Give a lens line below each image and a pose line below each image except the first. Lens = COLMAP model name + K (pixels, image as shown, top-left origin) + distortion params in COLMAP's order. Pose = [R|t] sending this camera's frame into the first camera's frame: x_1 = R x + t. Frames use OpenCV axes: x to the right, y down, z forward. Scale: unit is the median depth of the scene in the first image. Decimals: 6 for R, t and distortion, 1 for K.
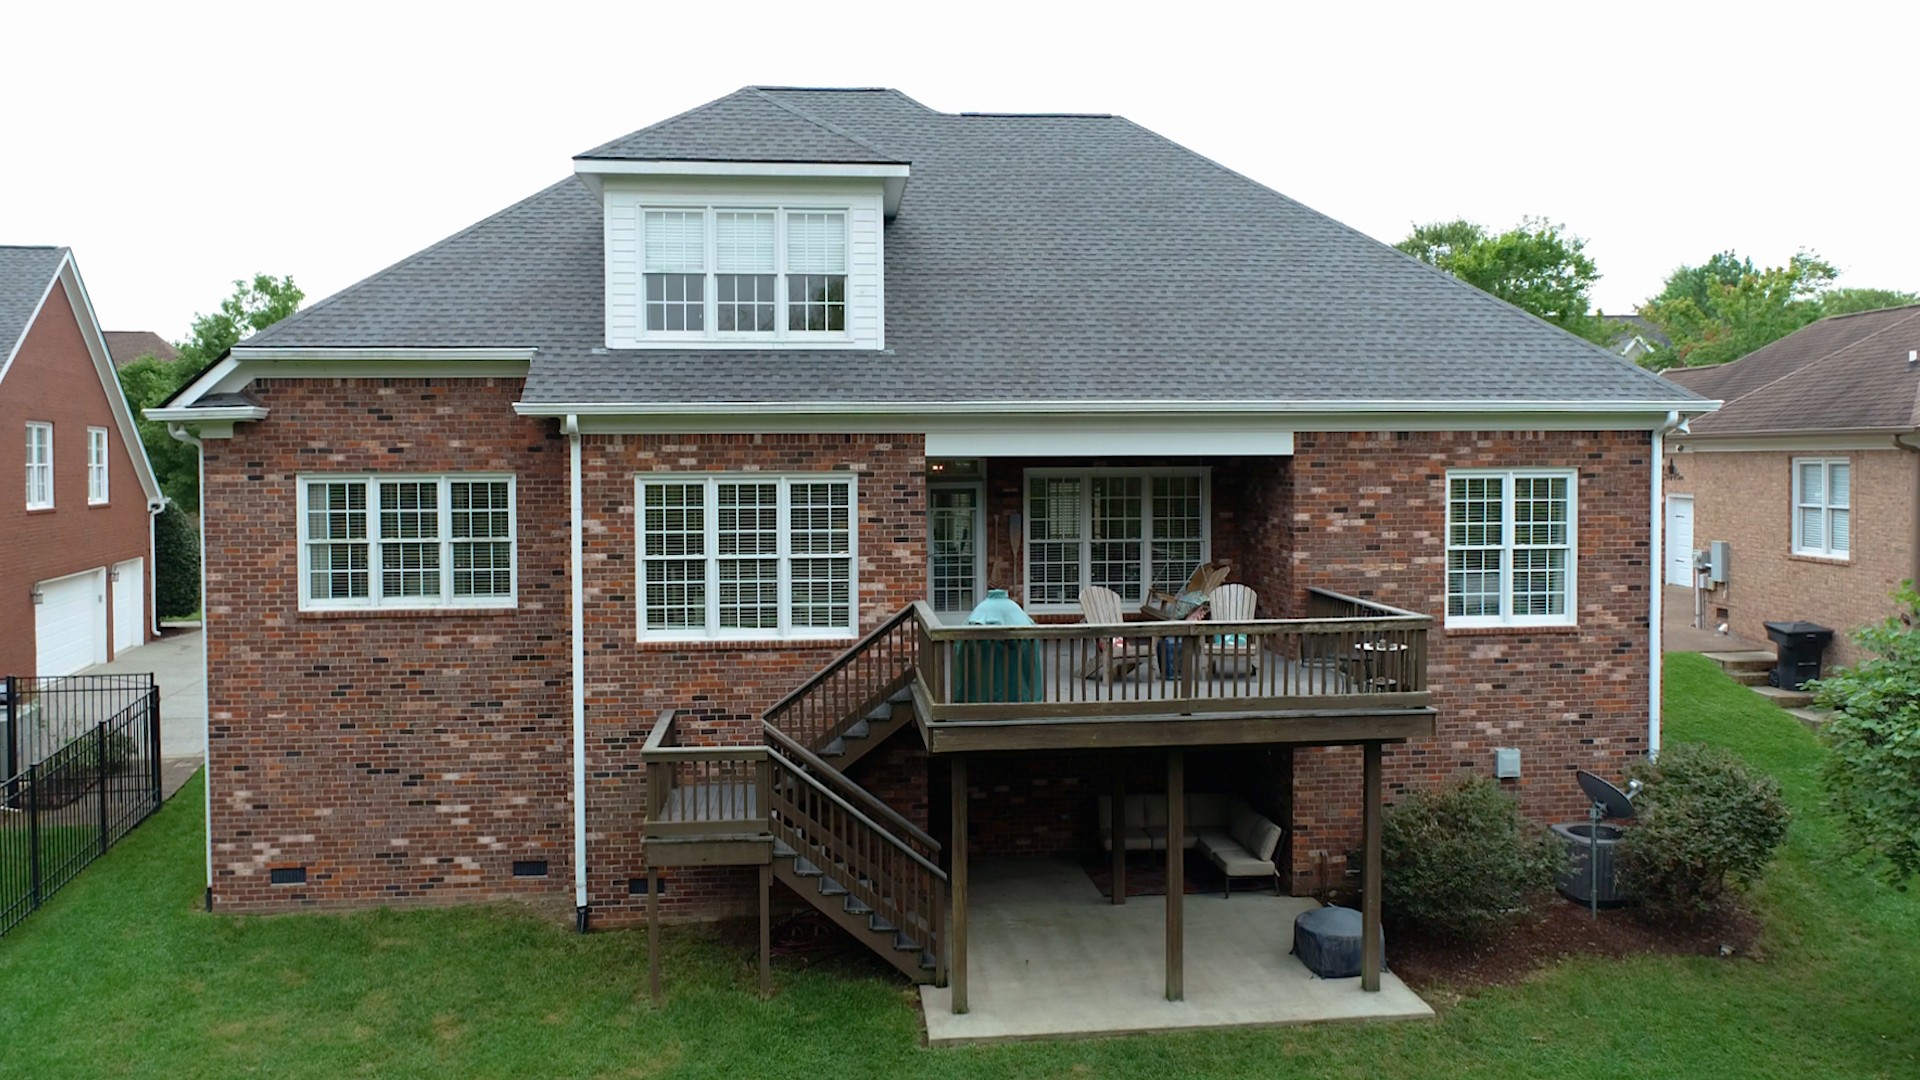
lens RADIAL K [[1542.0, 0, 960.1], [0, 1542.0, 534.3], [0, 0, 1]] dist [0.002138, 0.005550]
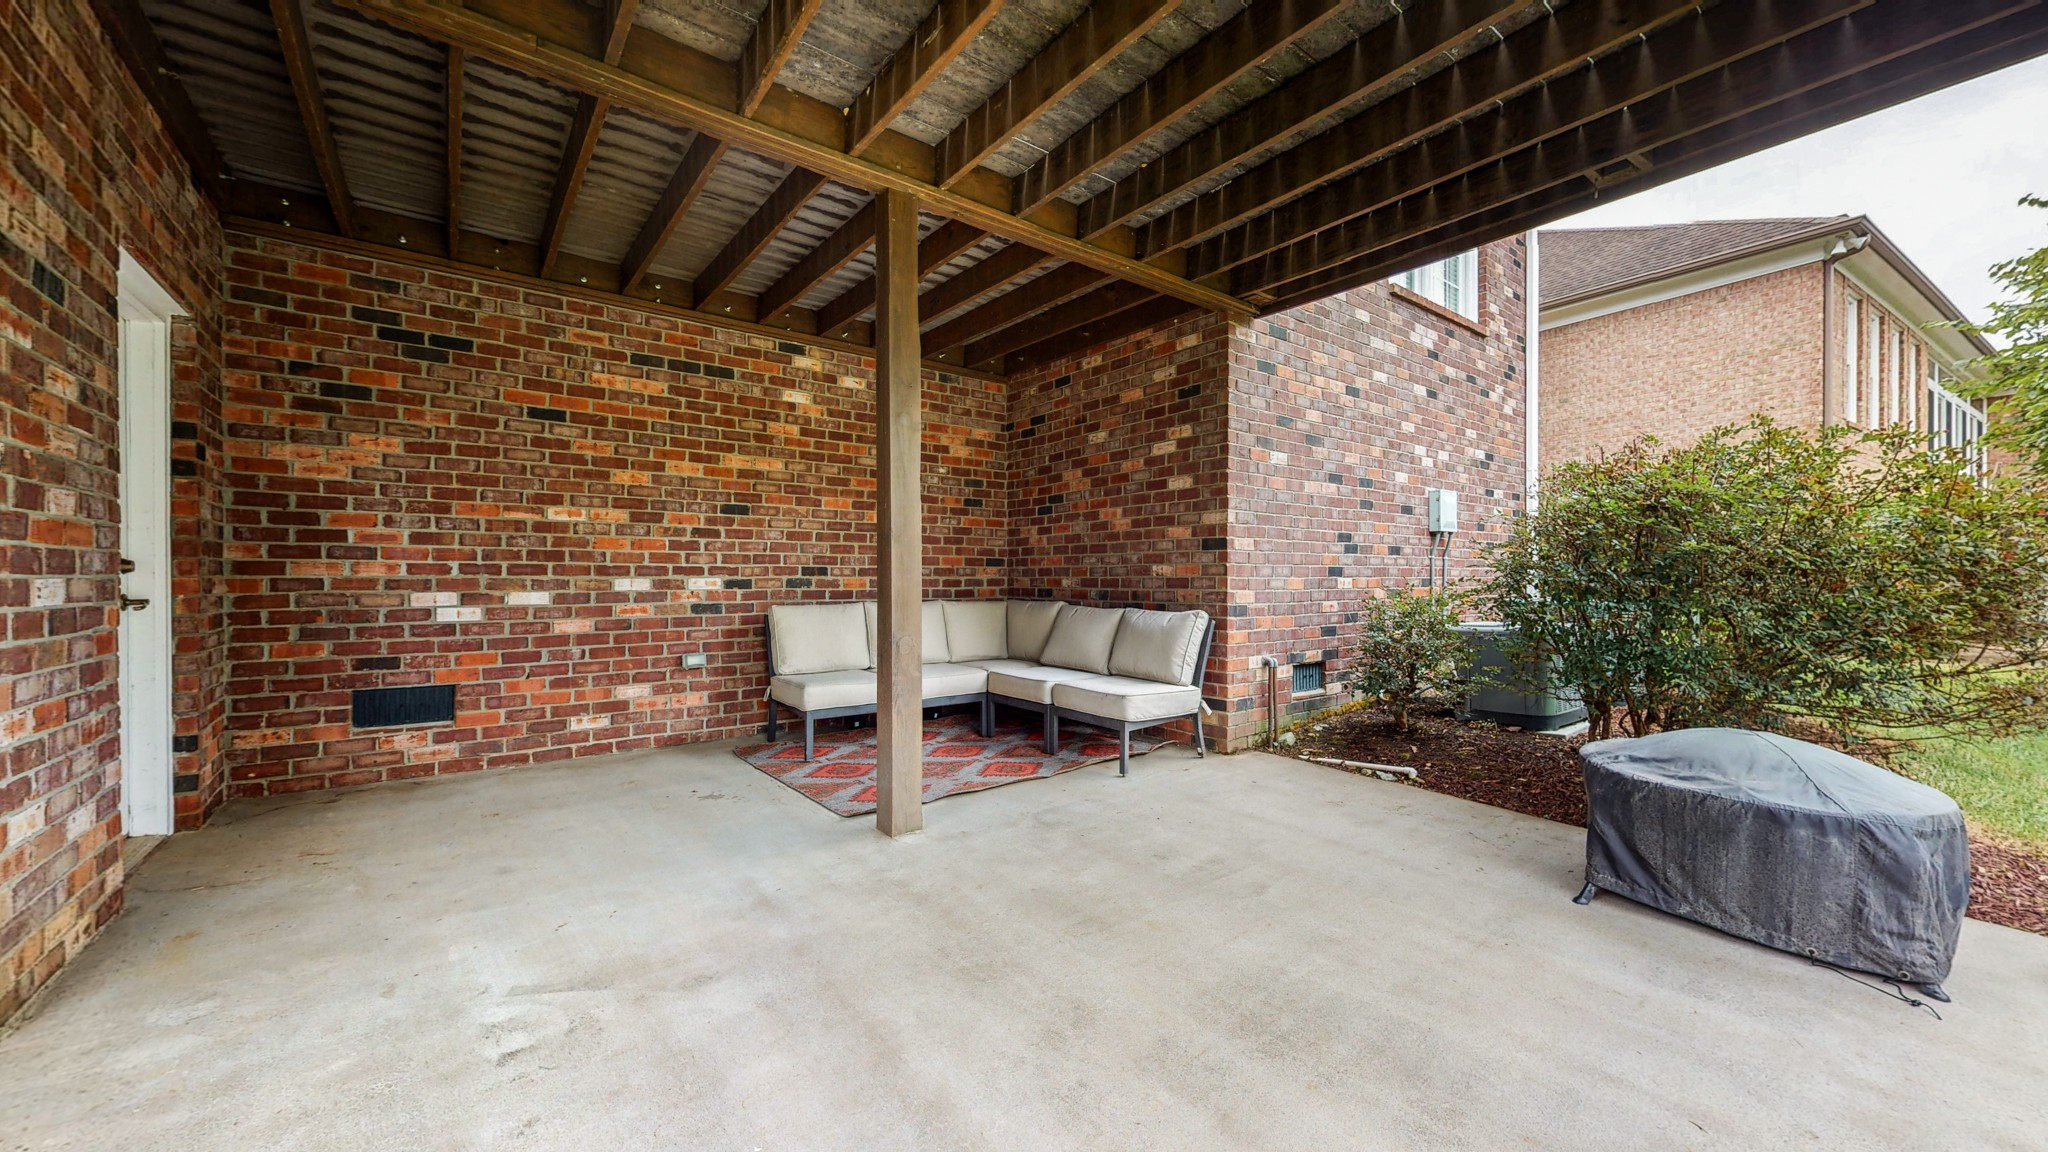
lens RADIAL K [[749.4, 0, 1022.9], [0, 749.4, 578.0], [0, 0, 1]] dist [-0.000196, 0.000042]
pose [[0.848245, 0.006972, 0.529558, 0.036453], [0.025139, 0.998256, -0.053411, 0.192055], [-0.529007, 0.058618, 0.846590, 0.839455]]
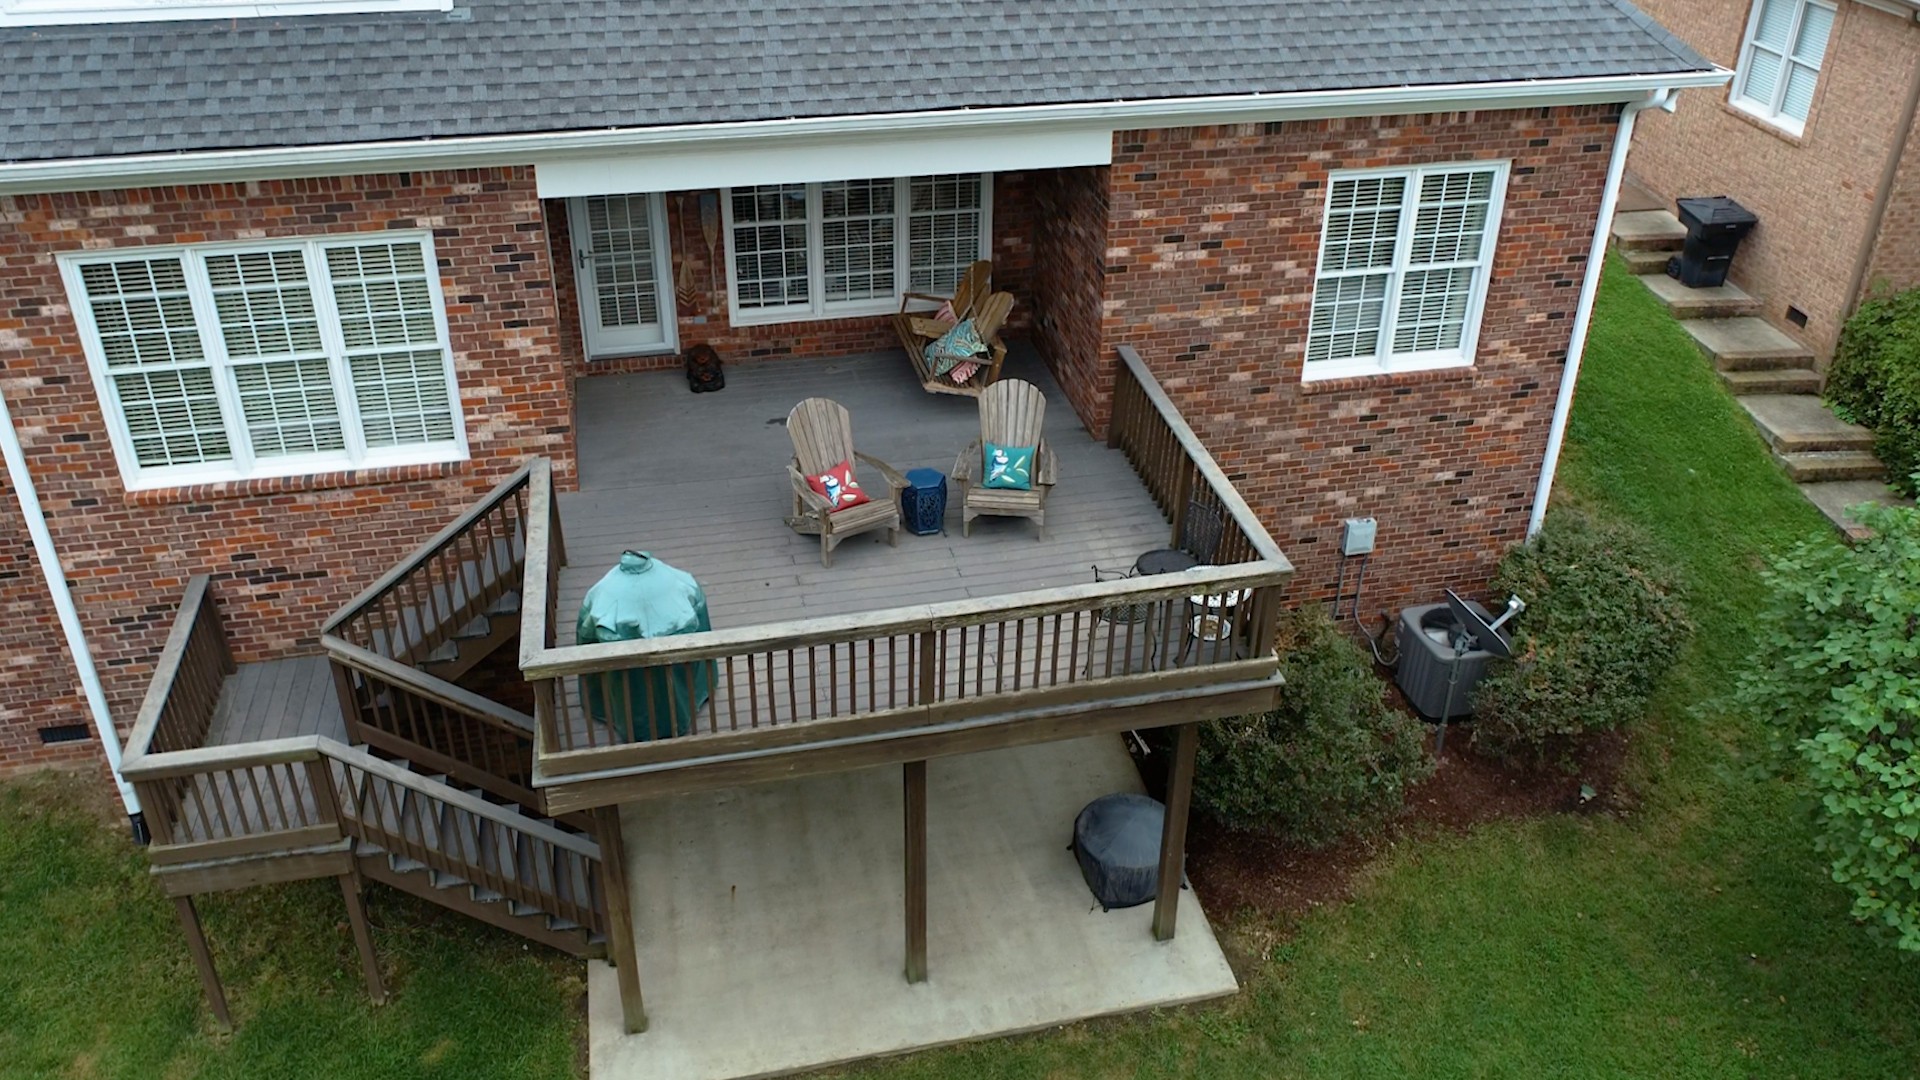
lens RADIAL K [[1545.4, 0, 962.5], [0, 1545.4, 536.6], [0, 0, 1]] dist [-0.006339, 0.000542]
pose [[0.993036, -0.044187, 0.109209, 0.072382], [-0.011986, 0.884291, 0.466781, -0.218107], [-0.117199, -0.464840, 0.877604, 0.345816]]
